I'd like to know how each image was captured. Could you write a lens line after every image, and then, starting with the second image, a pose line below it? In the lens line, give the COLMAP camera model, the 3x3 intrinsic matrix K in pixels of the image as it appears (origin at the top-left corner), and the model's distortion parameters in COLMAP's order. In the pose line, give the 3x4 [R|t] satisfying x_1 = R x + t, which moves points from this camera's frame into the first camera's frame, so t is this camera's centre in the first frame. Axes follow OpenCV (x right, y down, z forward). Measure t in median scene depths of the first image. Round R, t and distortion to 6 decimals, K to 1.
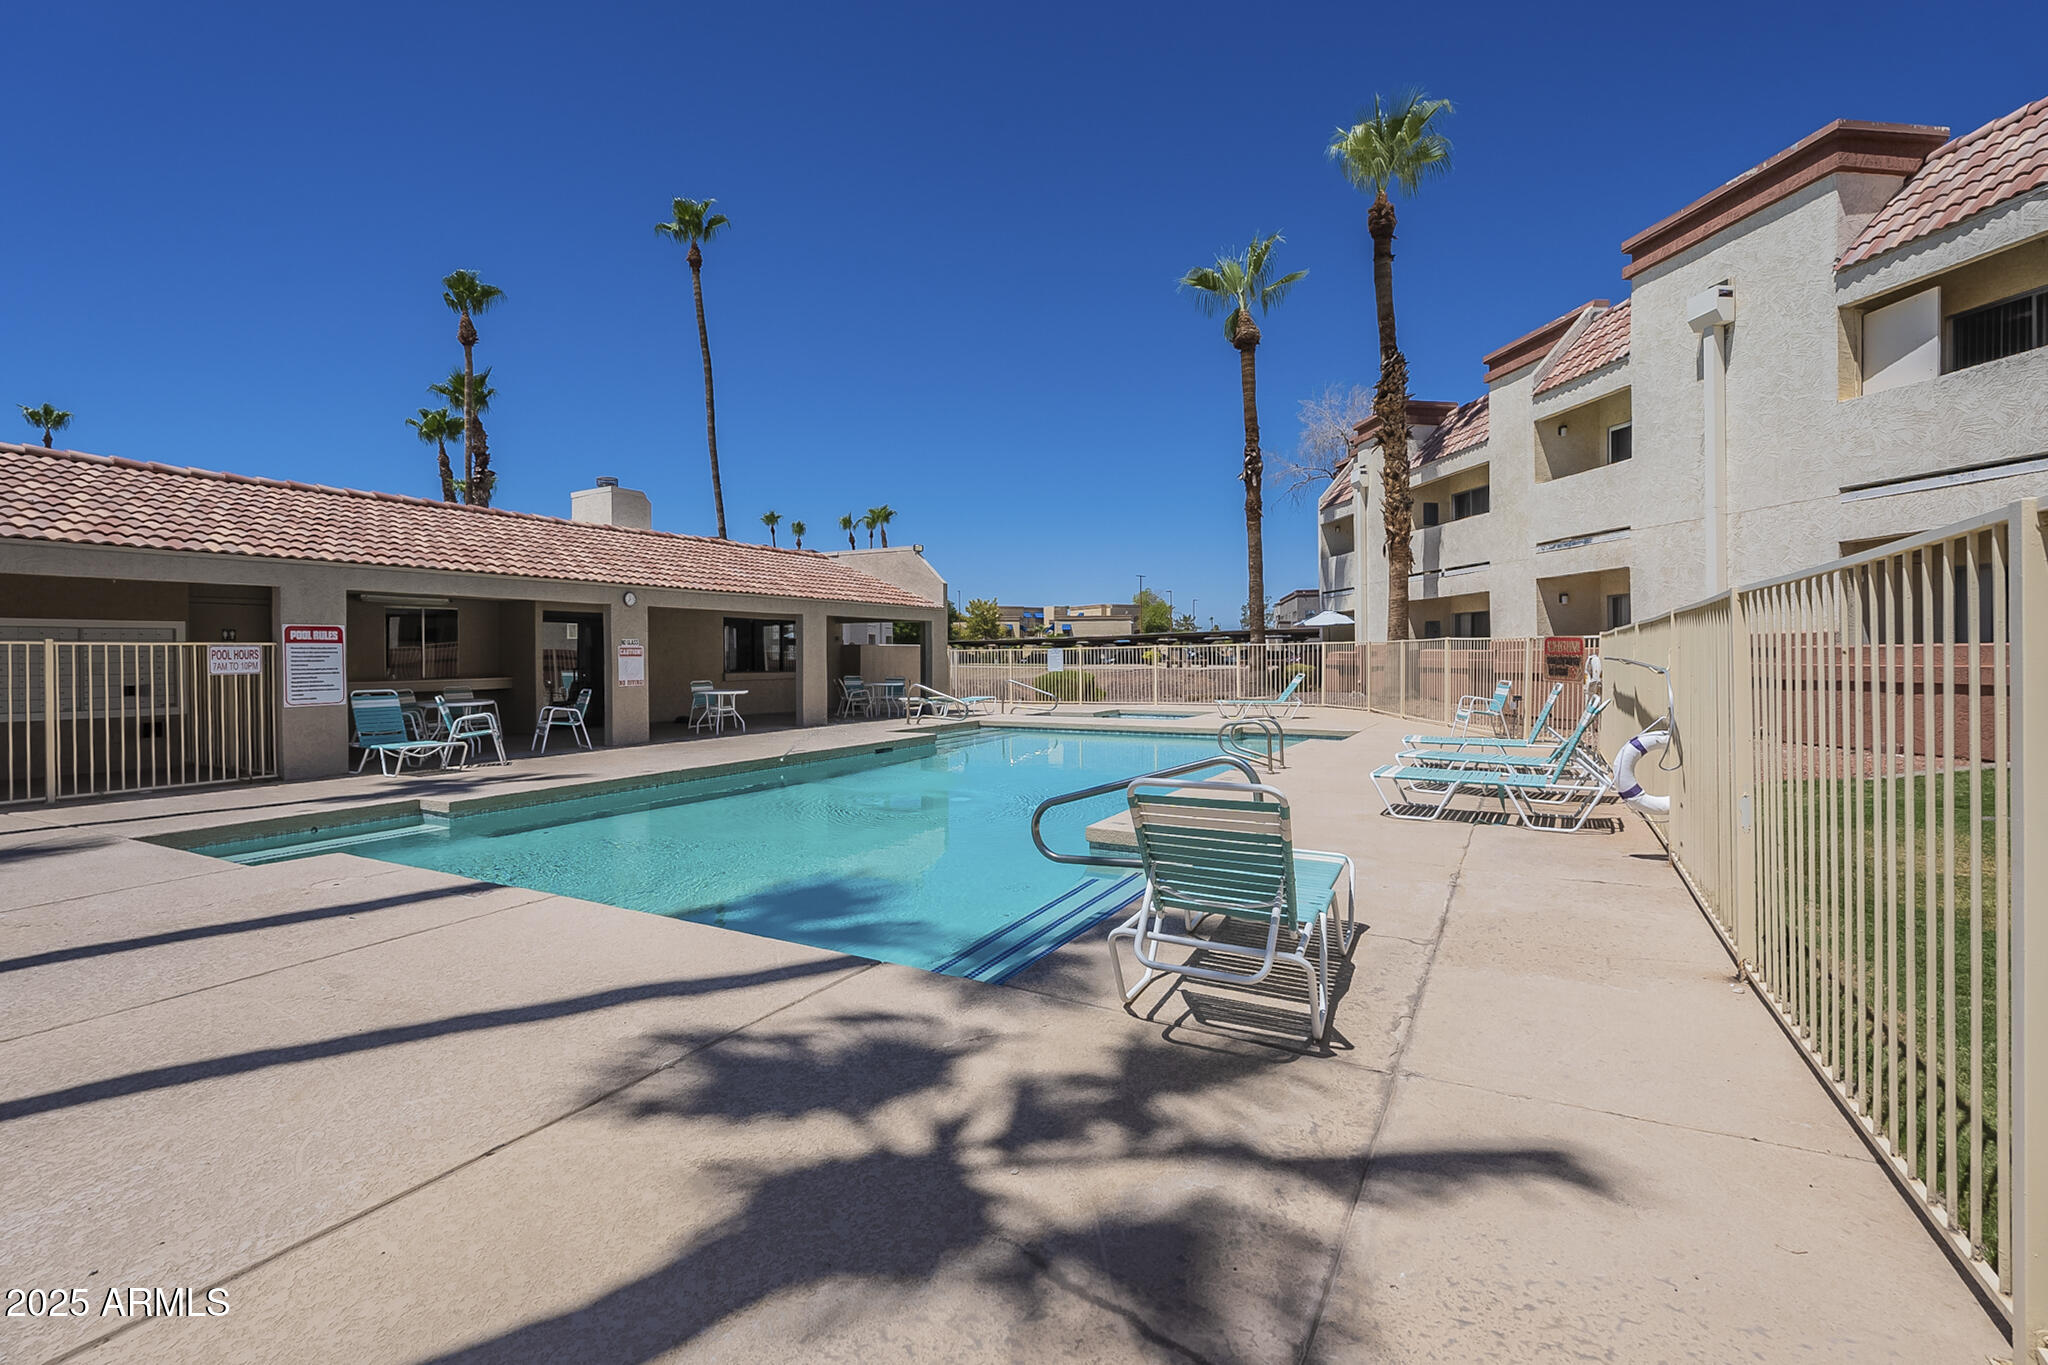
lens RADIAL K [[914.5, 0, 1017.2], [0, 914.5, 654.4], [0, 0, 1]] dist [-0.001663, -0.000867]
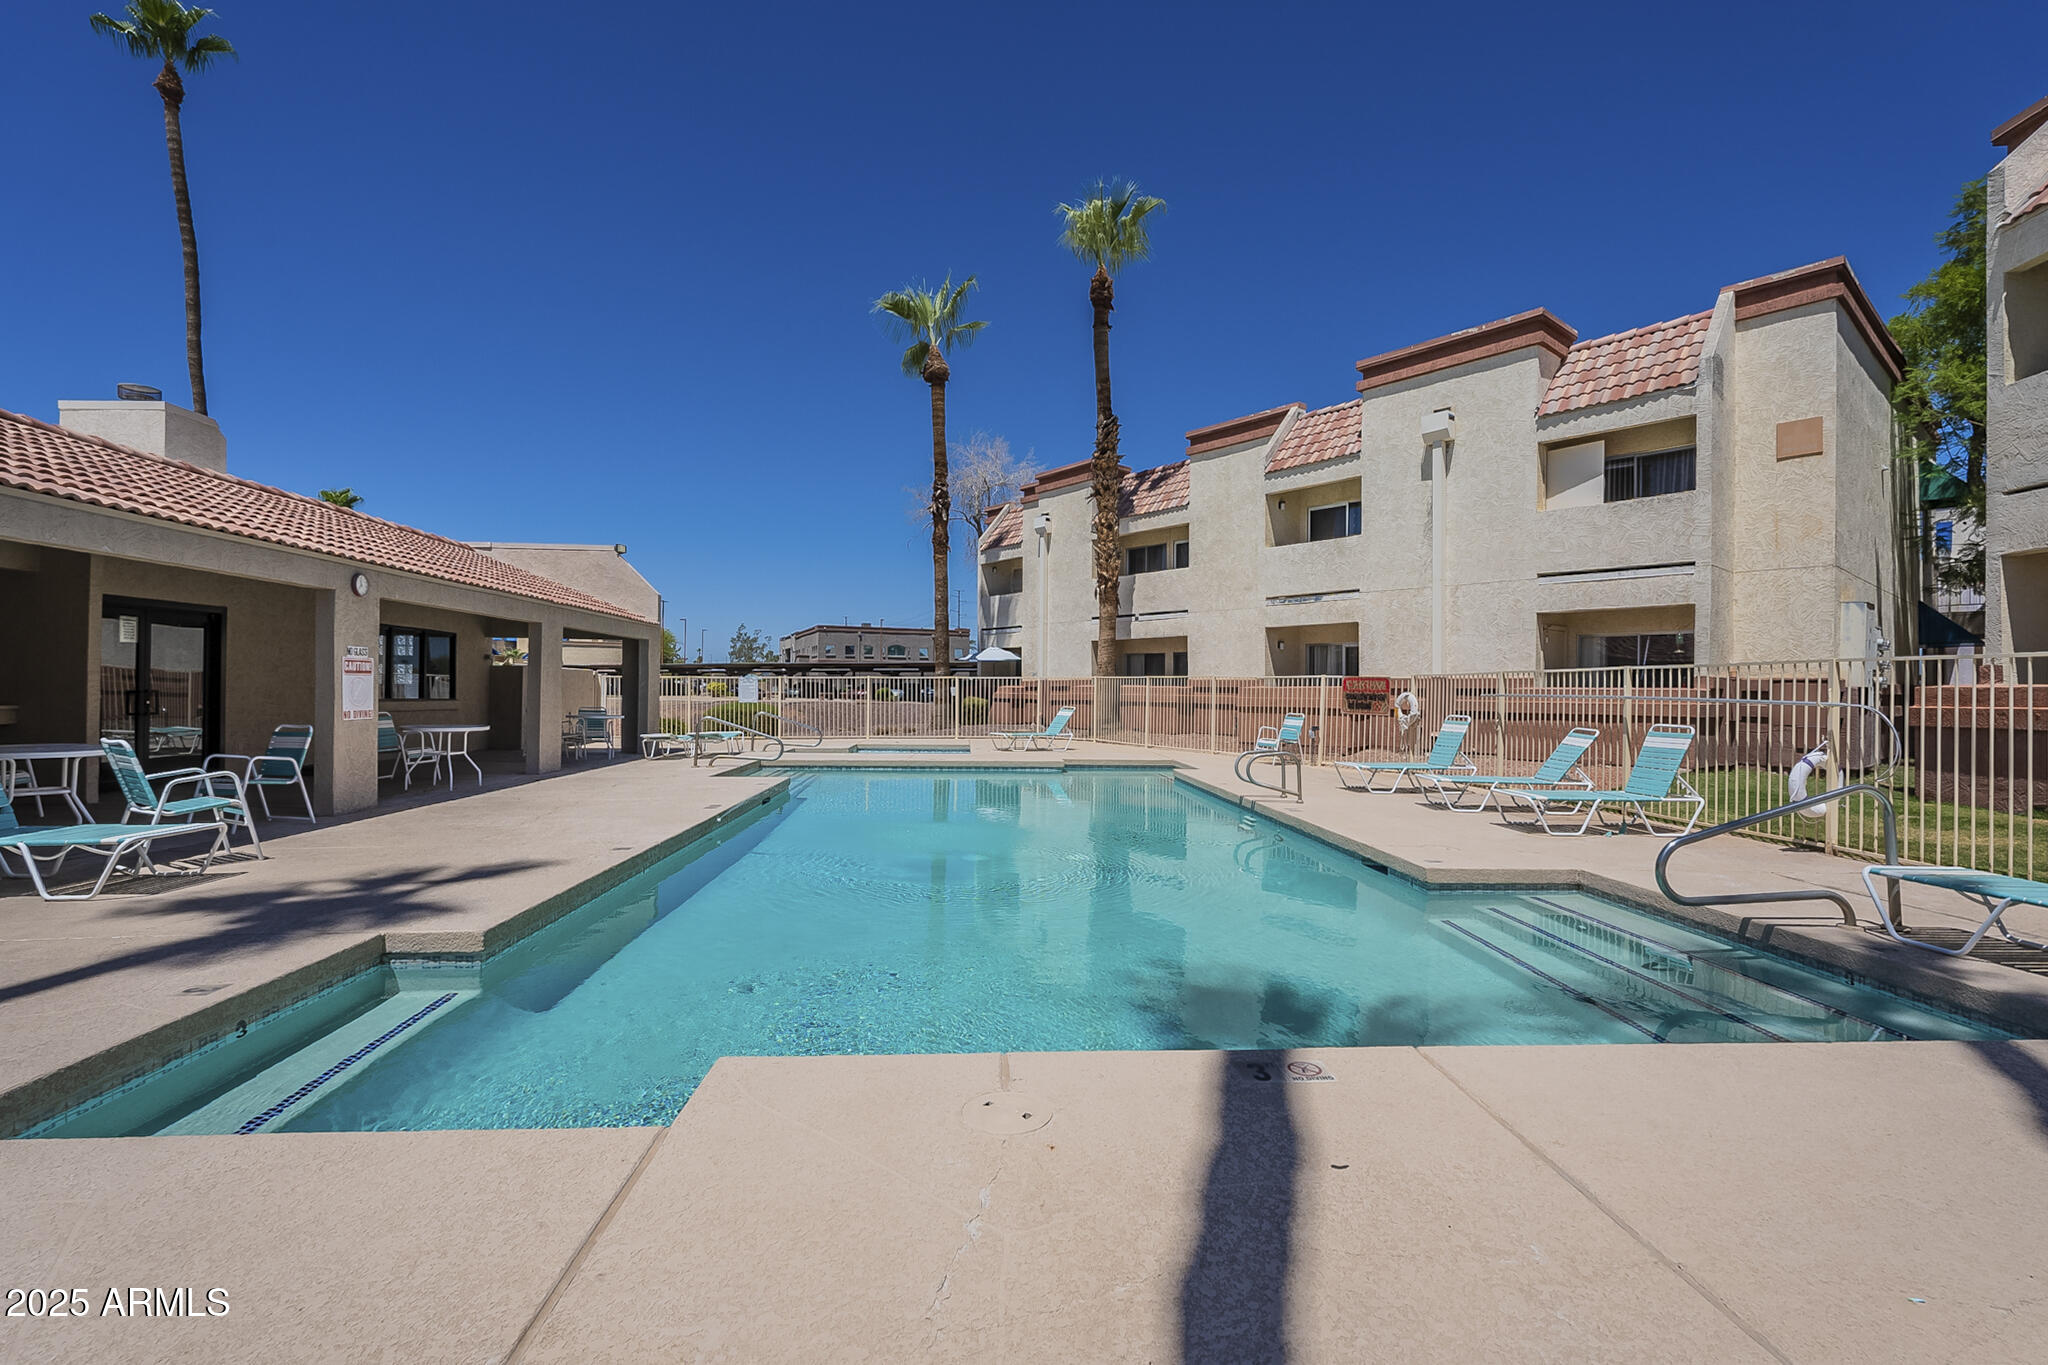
lens RADIAL K [[901.2, 0, 1018.0], [0, 901.2, 683.6], [0, 0, 1]] dist [-0.004222, -0.000490]
pose [[0.838951, 0.019067, 0.543872, -0.328324], [-0.016557, 0.999818, -0.009512, 0.006486], [-0.543955, -0.001024, 0.839114, 0.189670]]
